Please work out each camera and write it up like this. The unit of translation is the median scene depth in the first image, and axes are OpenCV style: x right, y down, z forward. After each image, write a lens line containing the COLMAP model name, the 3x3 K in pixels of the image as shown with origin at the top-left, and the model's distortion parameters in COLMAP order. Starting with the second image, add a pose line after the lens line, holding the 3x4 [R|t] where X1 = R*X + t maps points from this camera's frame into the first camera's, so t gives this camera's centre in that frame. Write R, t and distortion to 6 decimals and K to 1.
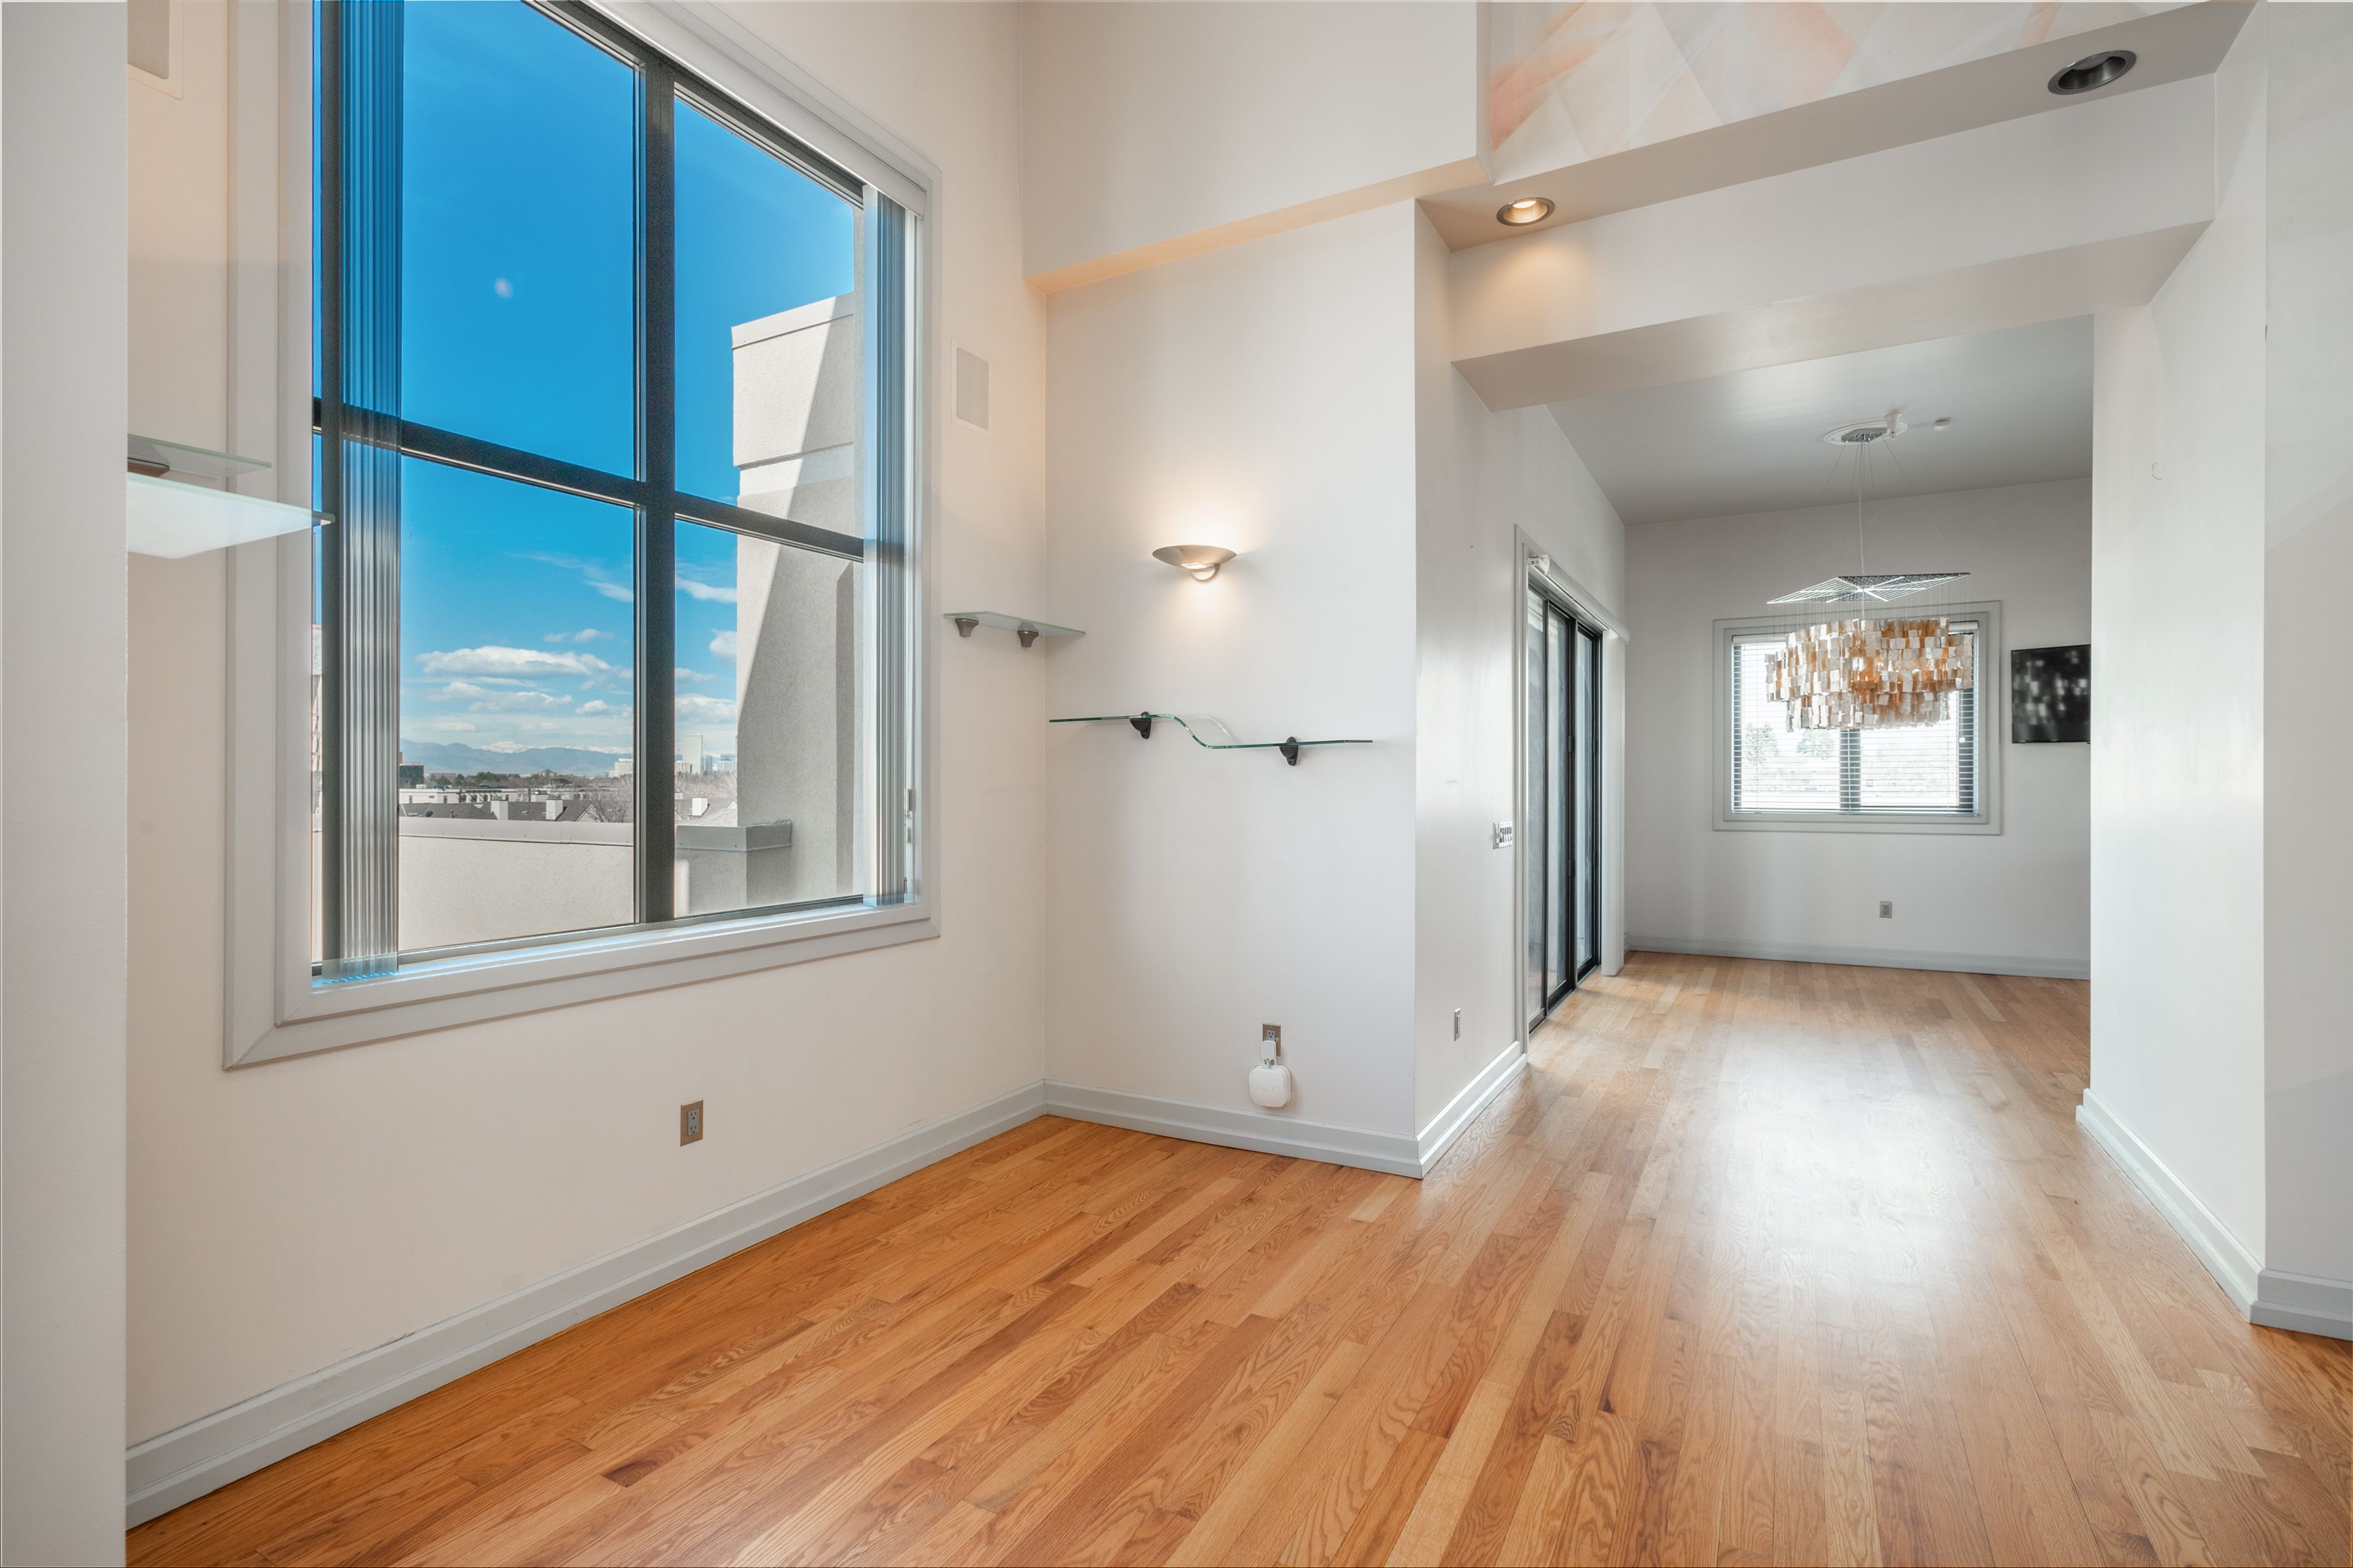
lens RADIAL K [[1102.2, 0, 1177.5], [0, 1102.2, 774.5], [0, 0, 1]] dist [-0.001141, 0.000747]
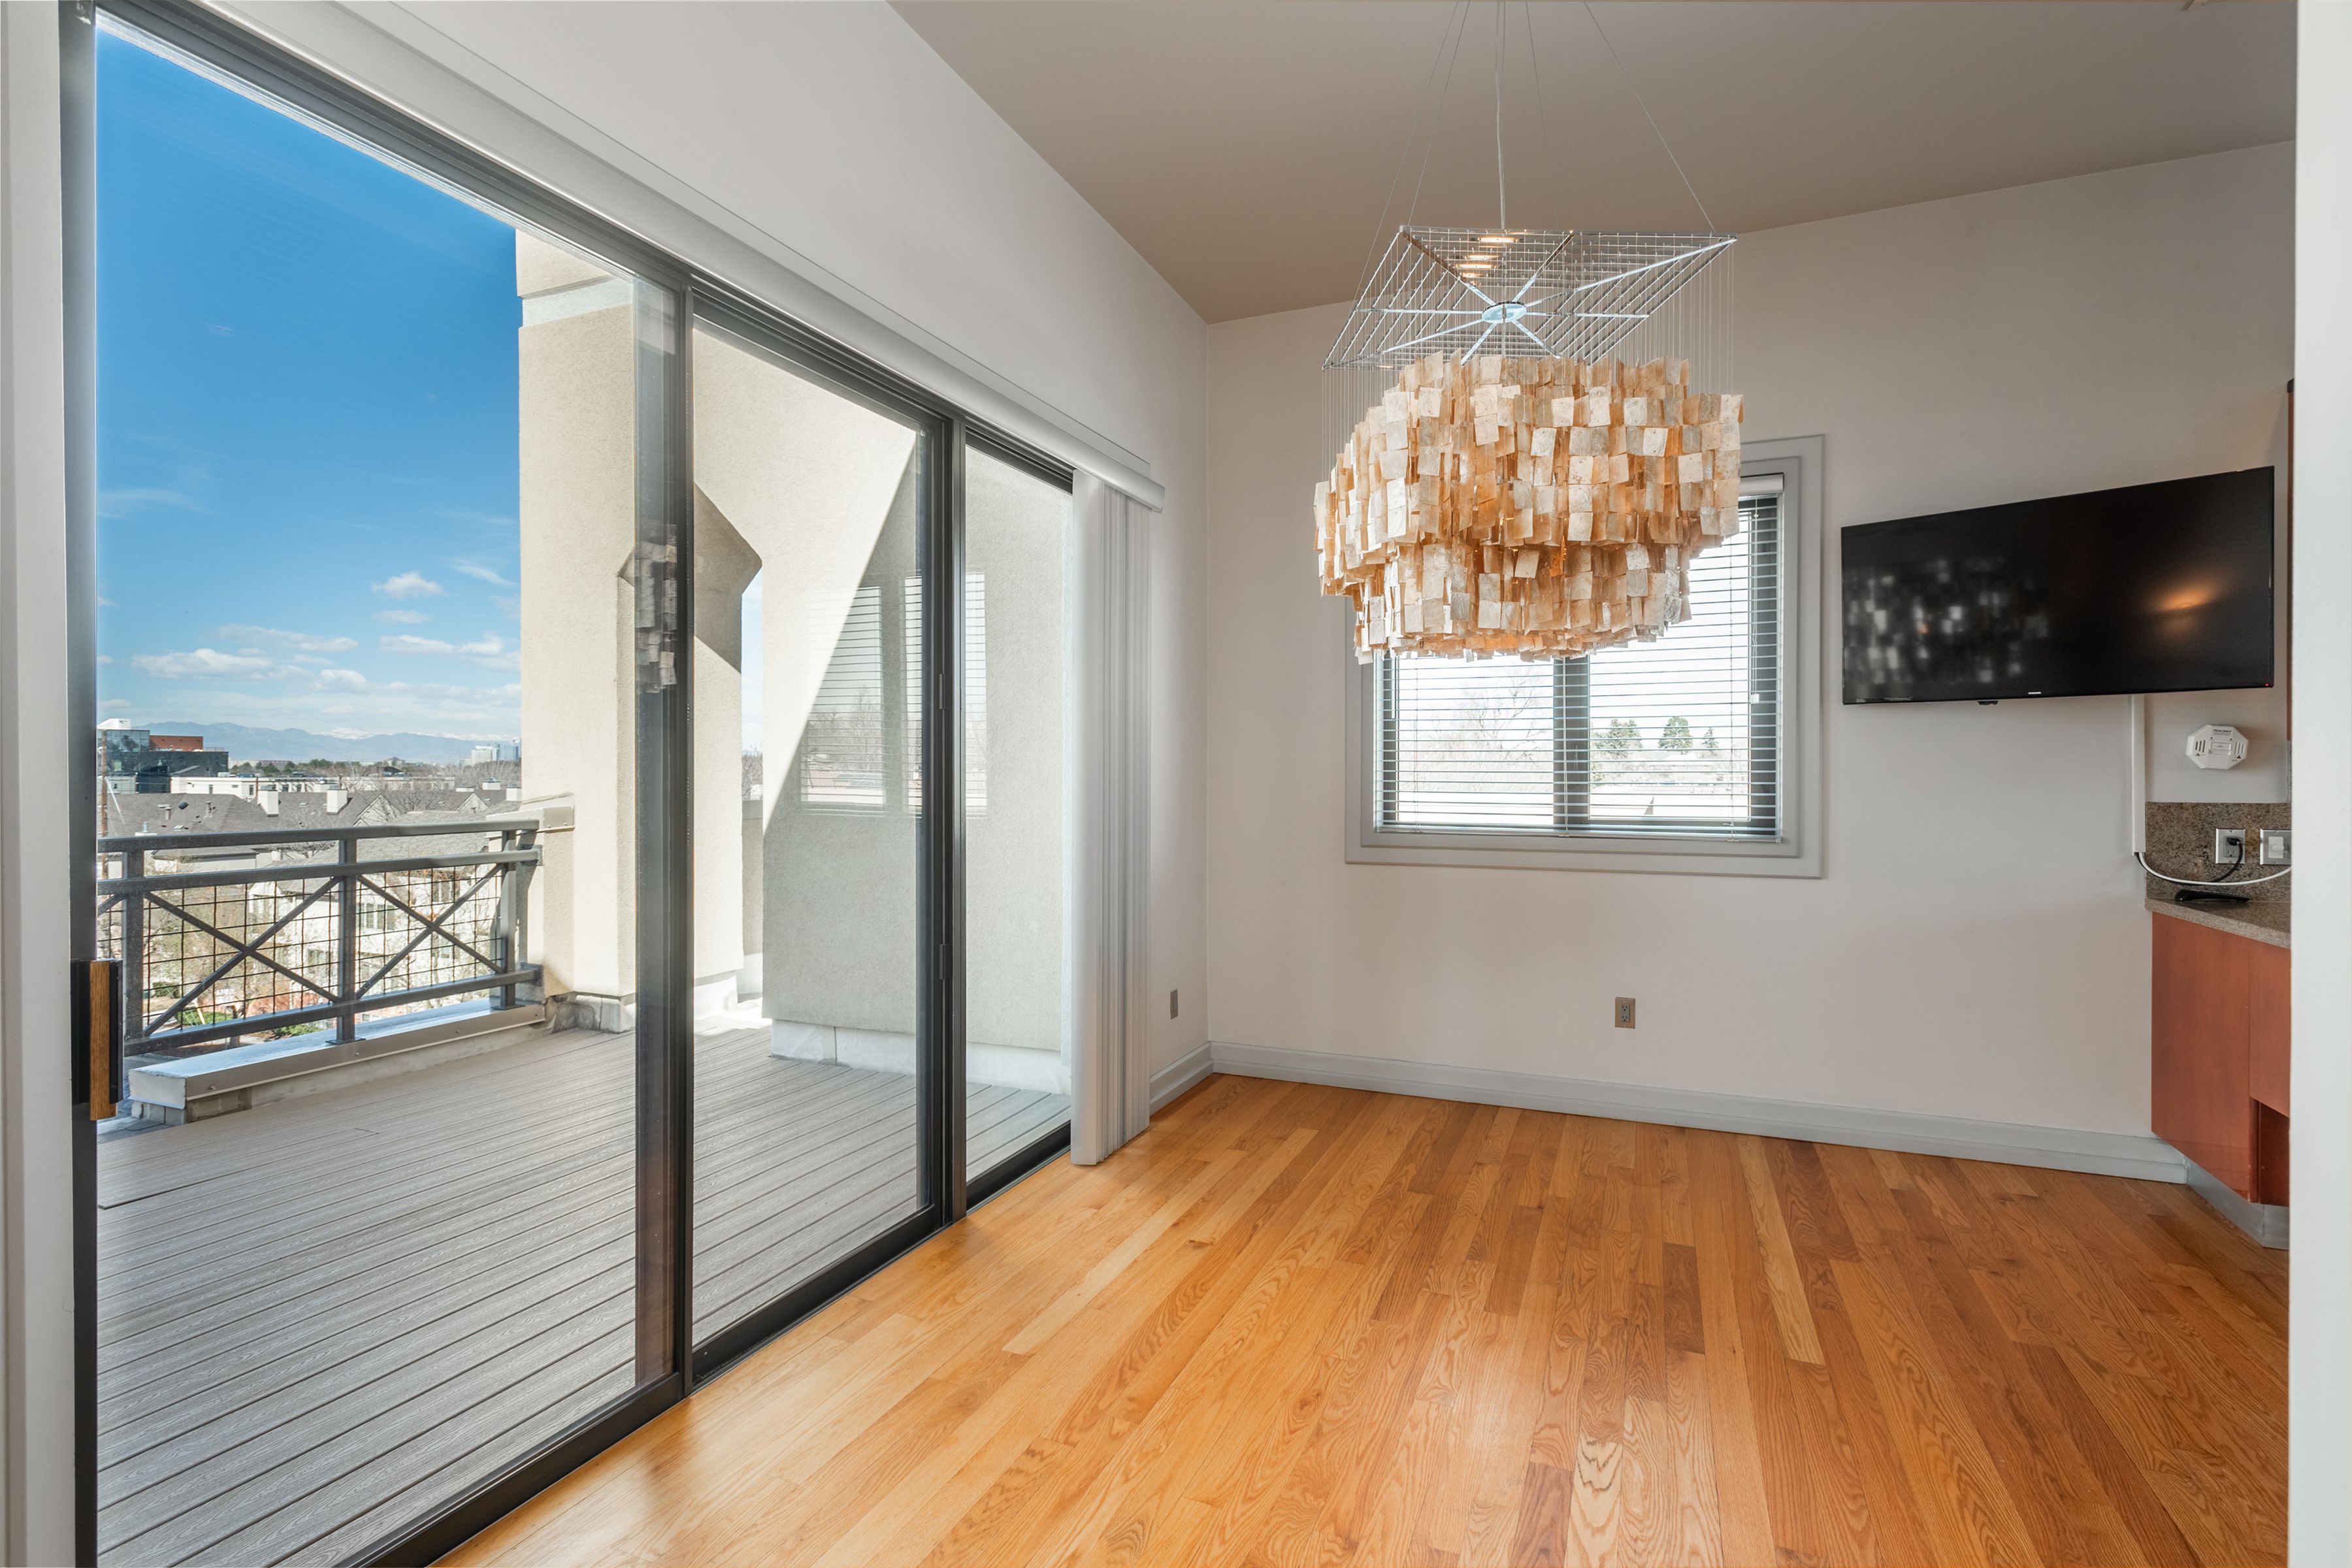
lens RADIAL K [[1101.9, 0, 1192.2], [0, 1101.9, 773.1], [0, 0, 1]] dist [-0.001141, 0.000747]
pose [[0.994040, 0.002359, 0.108993, 0.363673], [-0.003204, 0.999966, 0.007582, 0.001185], [-0.108972, -0.007886, 0.994014, 0.474890]]
